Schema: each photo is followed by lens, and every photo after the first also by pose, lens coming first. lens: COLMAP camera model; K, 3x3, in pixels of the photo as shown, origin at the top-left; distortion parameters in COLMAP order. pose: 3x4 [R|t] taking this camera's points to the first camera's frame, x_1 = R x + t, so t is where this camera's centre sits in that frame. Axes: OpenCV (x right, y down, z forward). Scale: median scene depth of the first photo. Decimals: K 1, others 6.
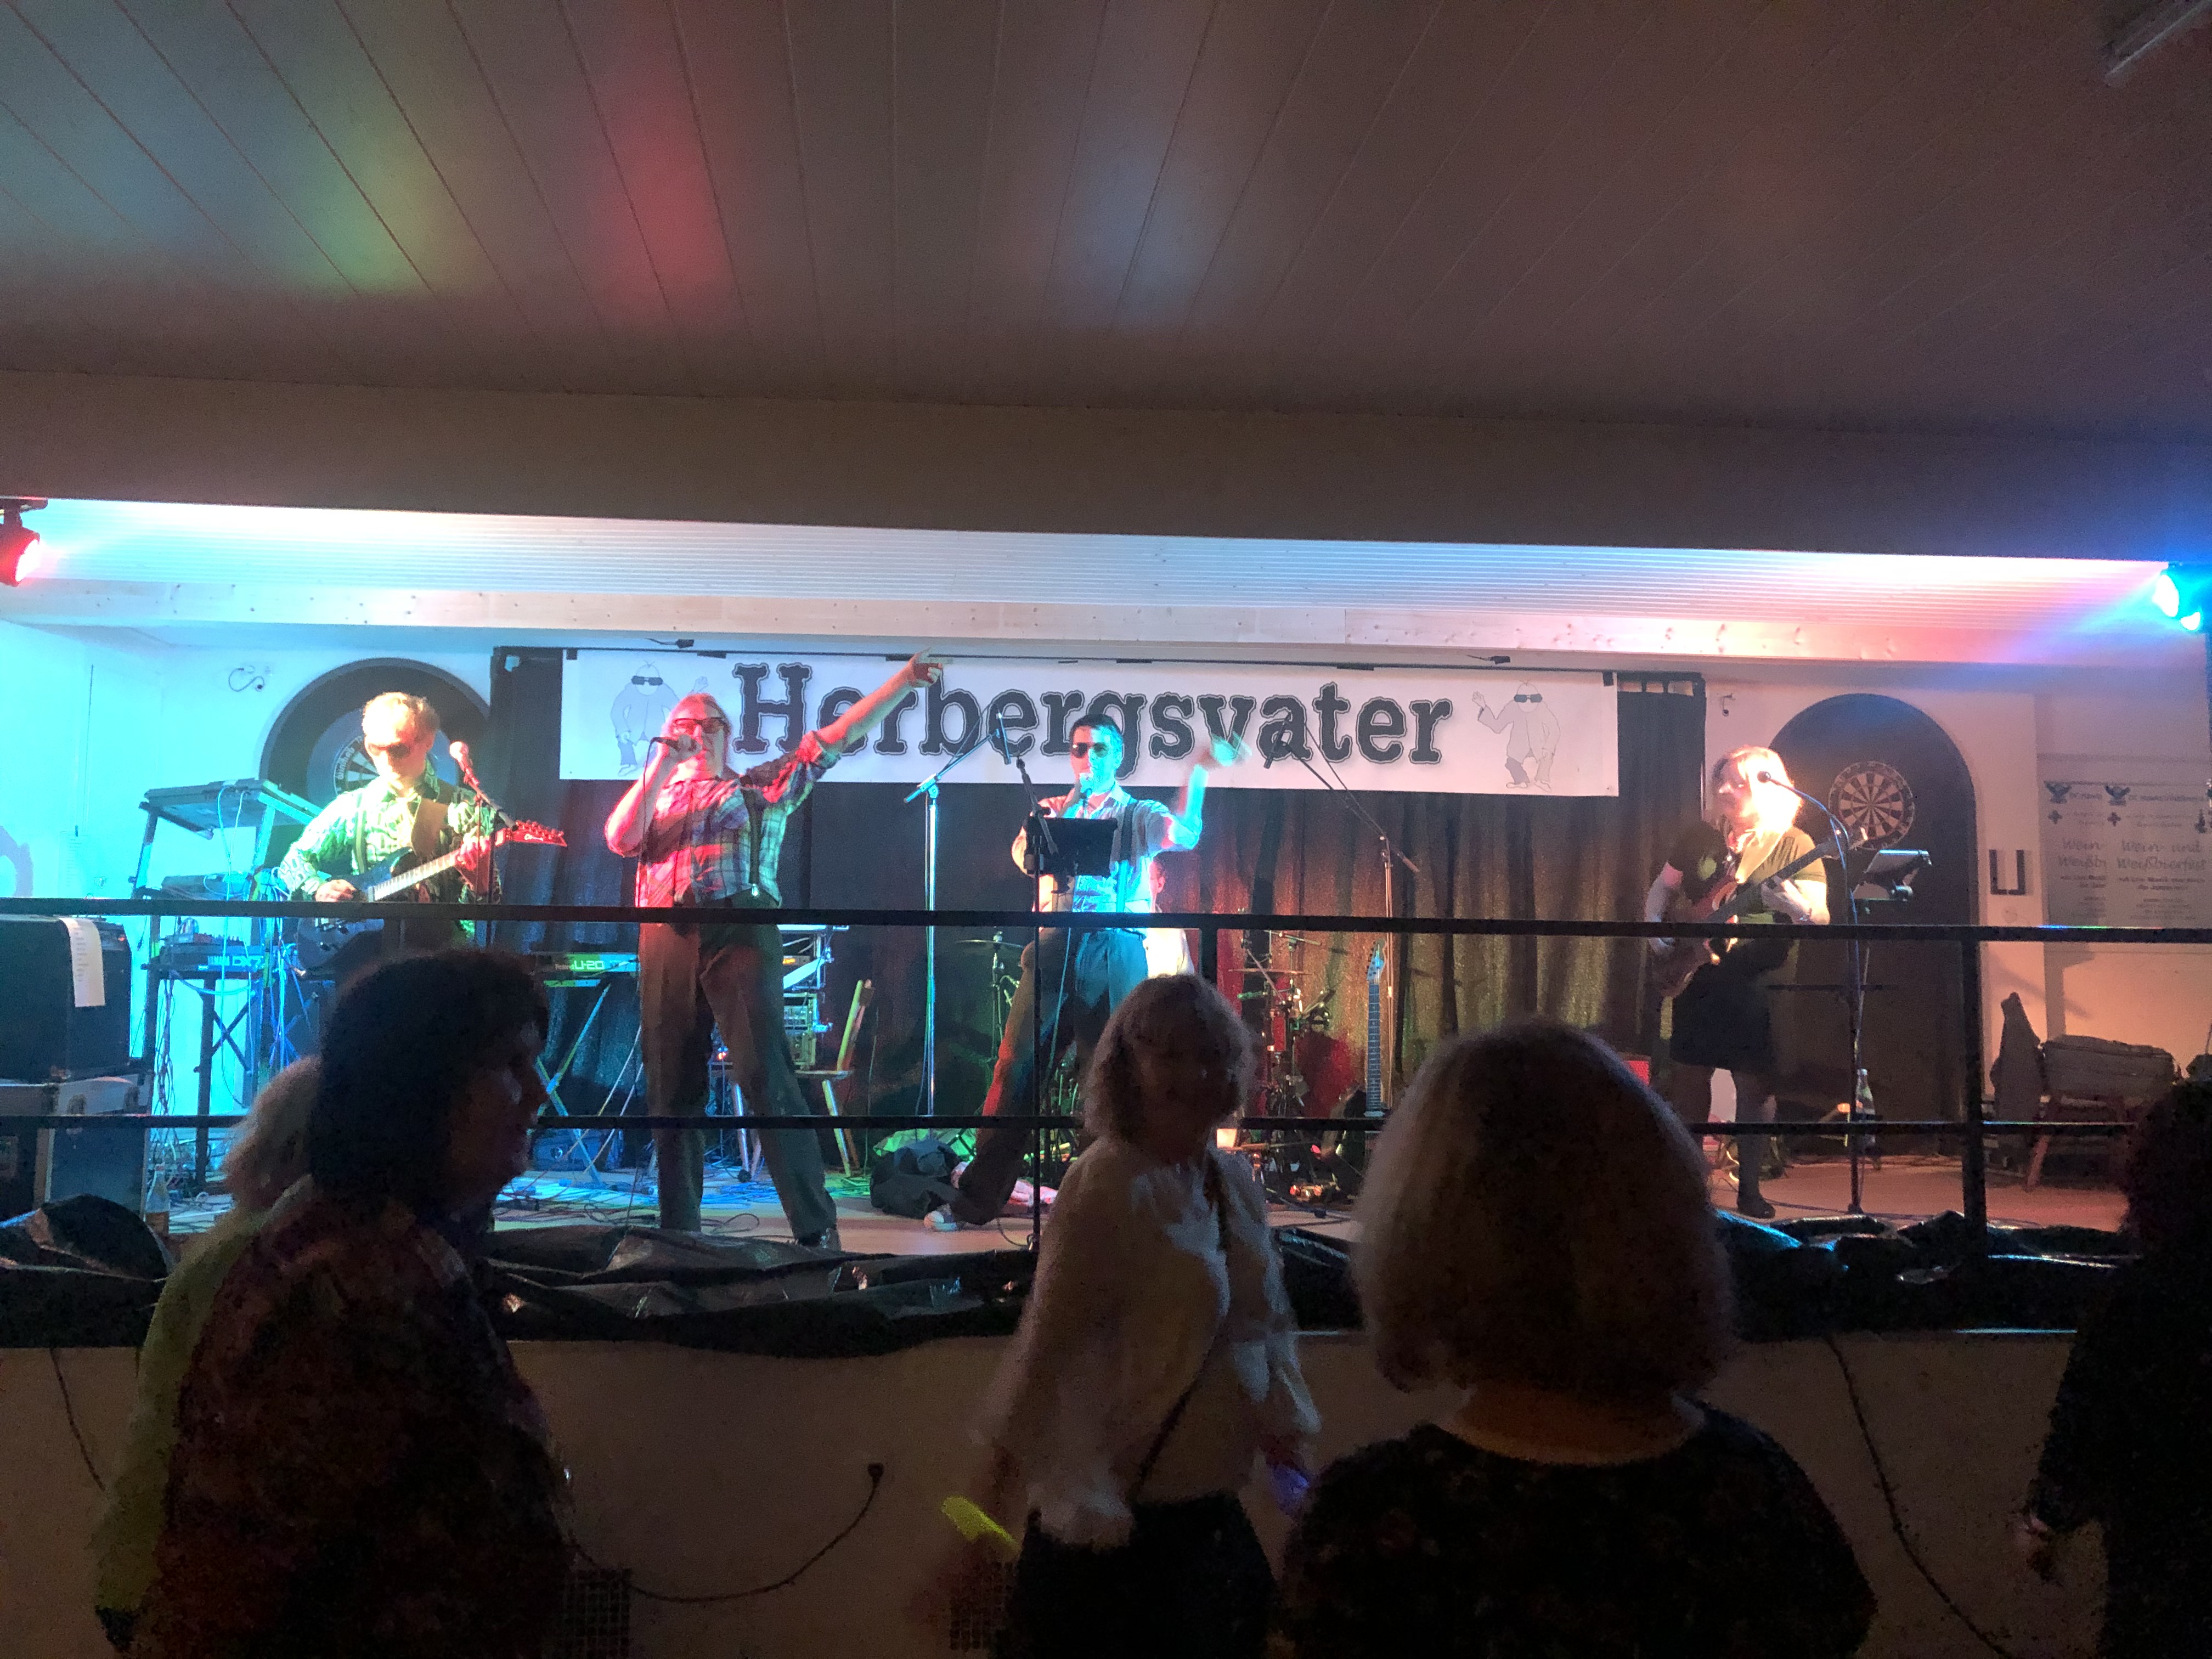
lens RADIAL K [[1786.2, 0, 1103.9], [0, 1786.2, 841.8], [0, 0, 1]] dist [0.127656, -0.235177]
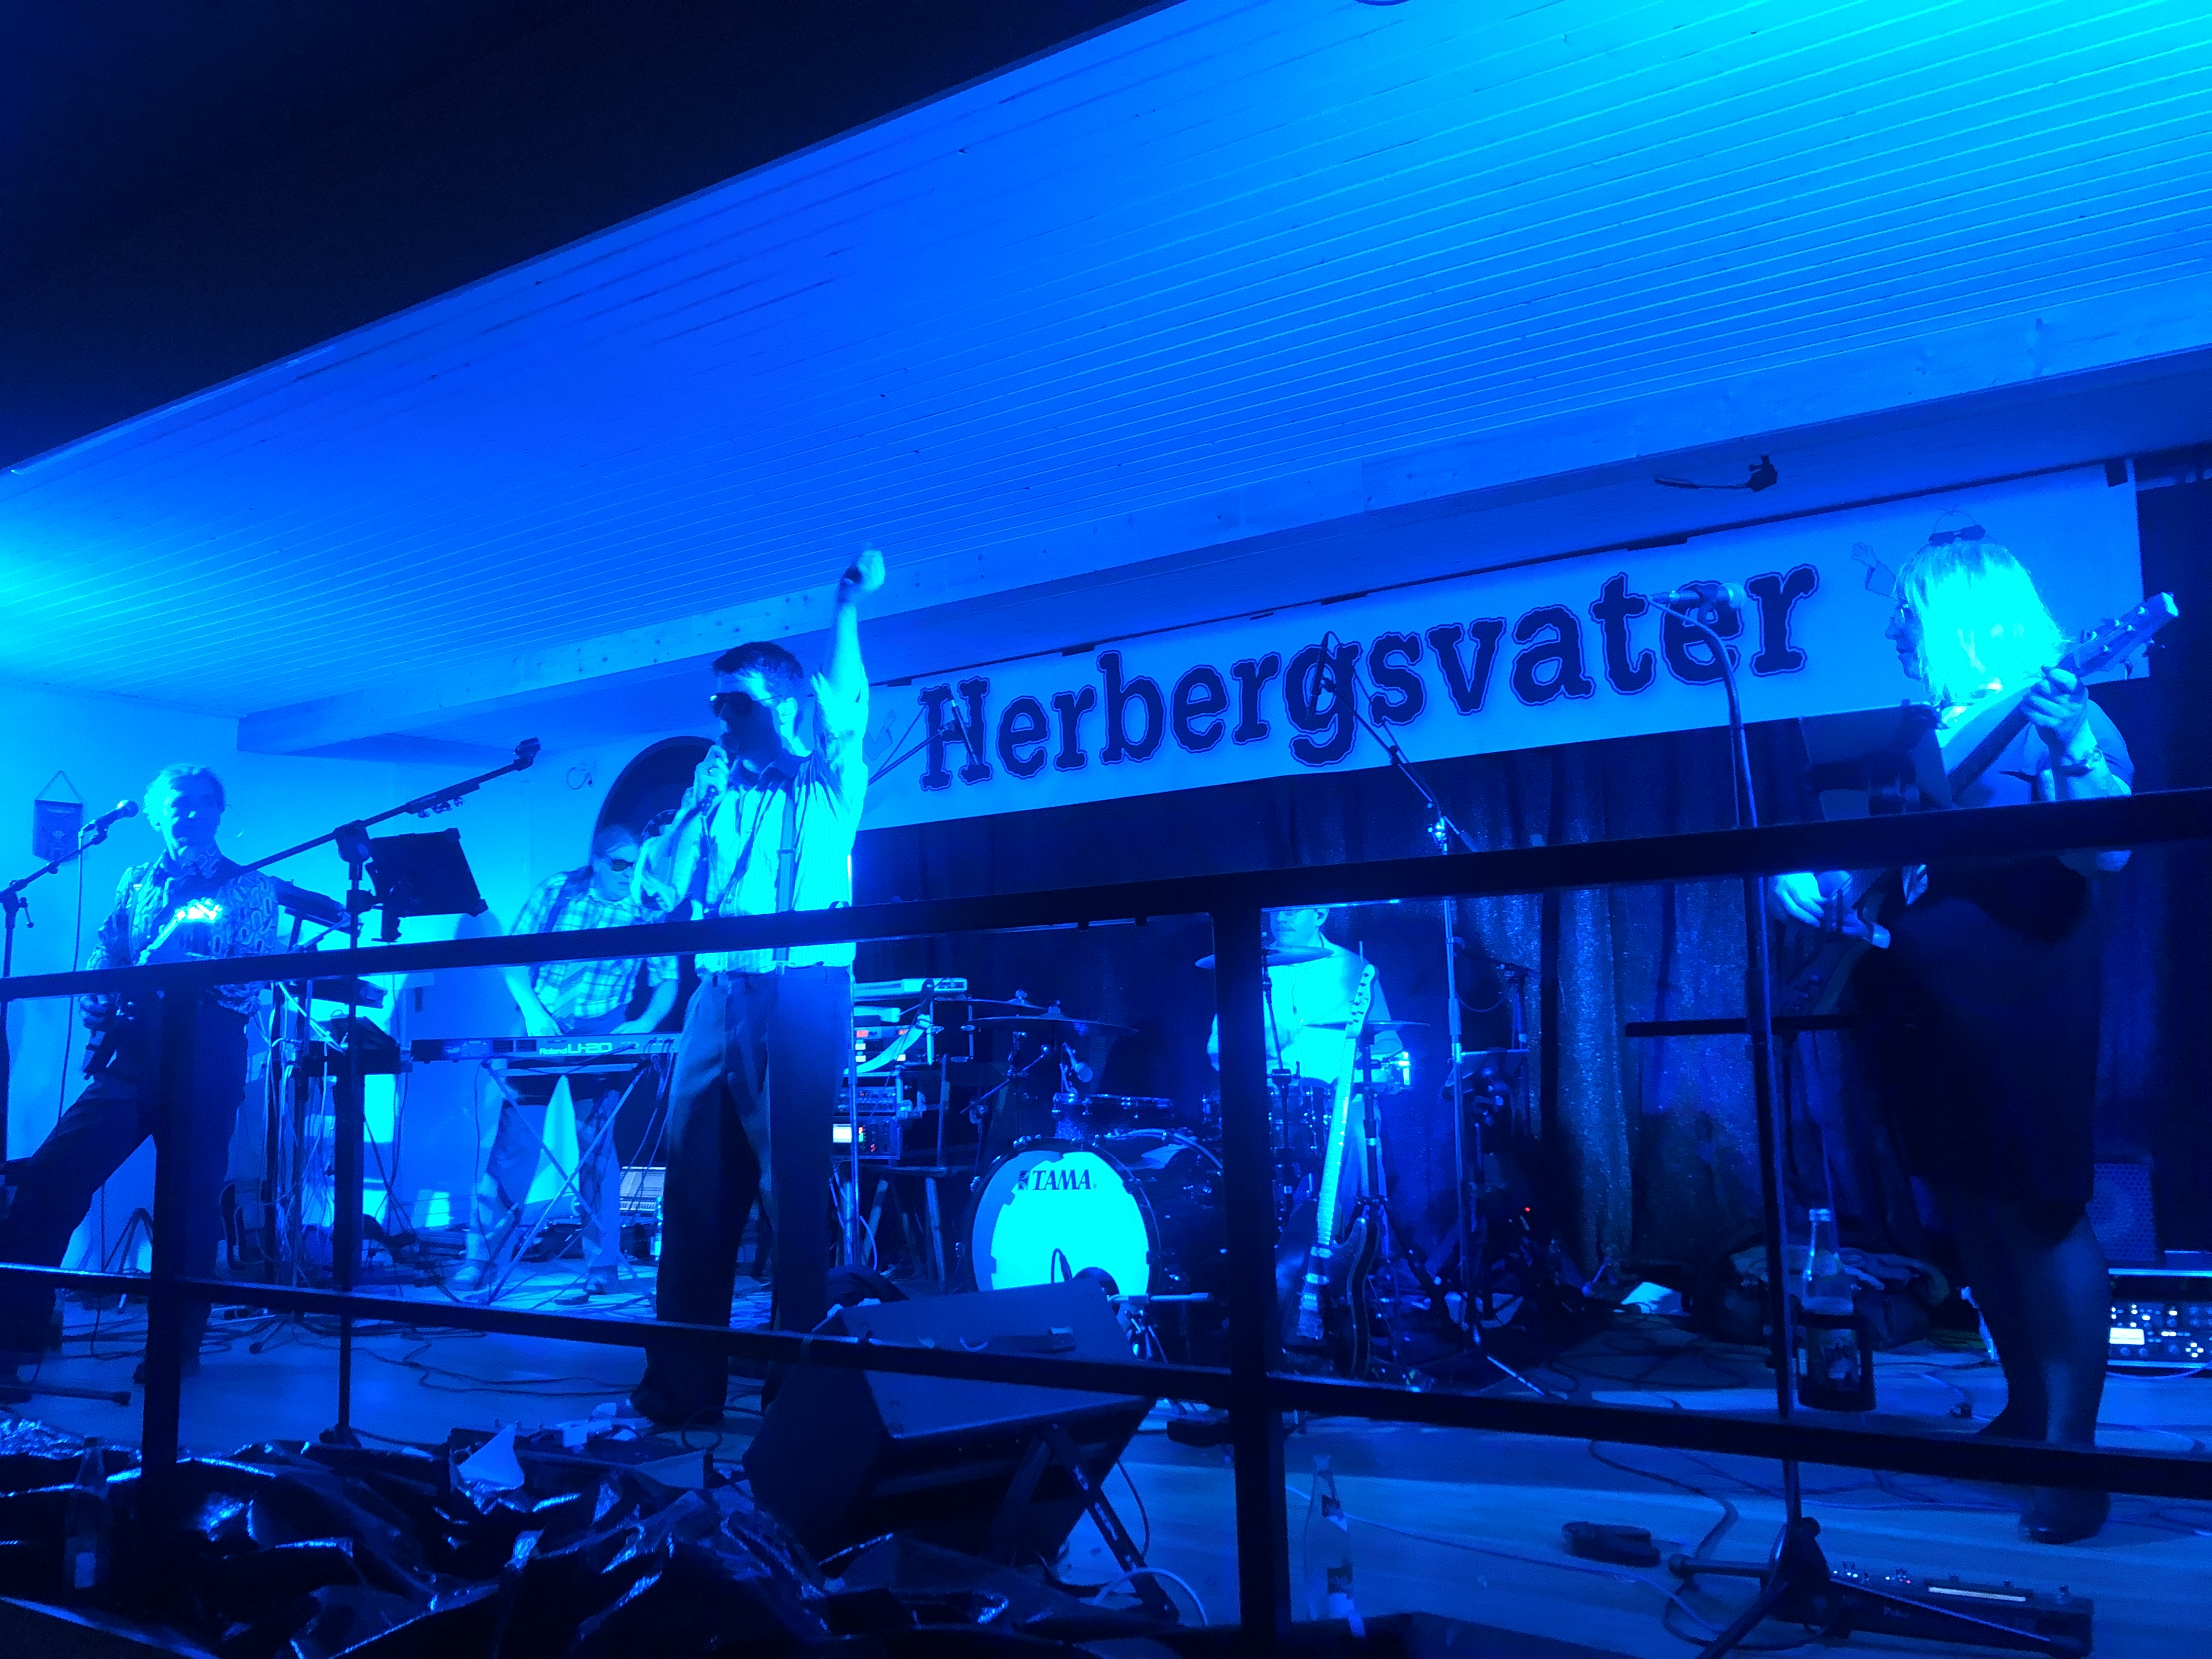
lens RADIAL K [[1782.9, 0, 1091.9], [0, 1782.9, 828.7], [0, 0, 1]] dist [0.128245, -0.235265]
pose [[0.772472, -0.106386, -0.626074, 0.379473], [0.081480, 0.994323, -0.068428, 0.032592], [0.629800, 0.001846, 0.776755, 0.370232]]
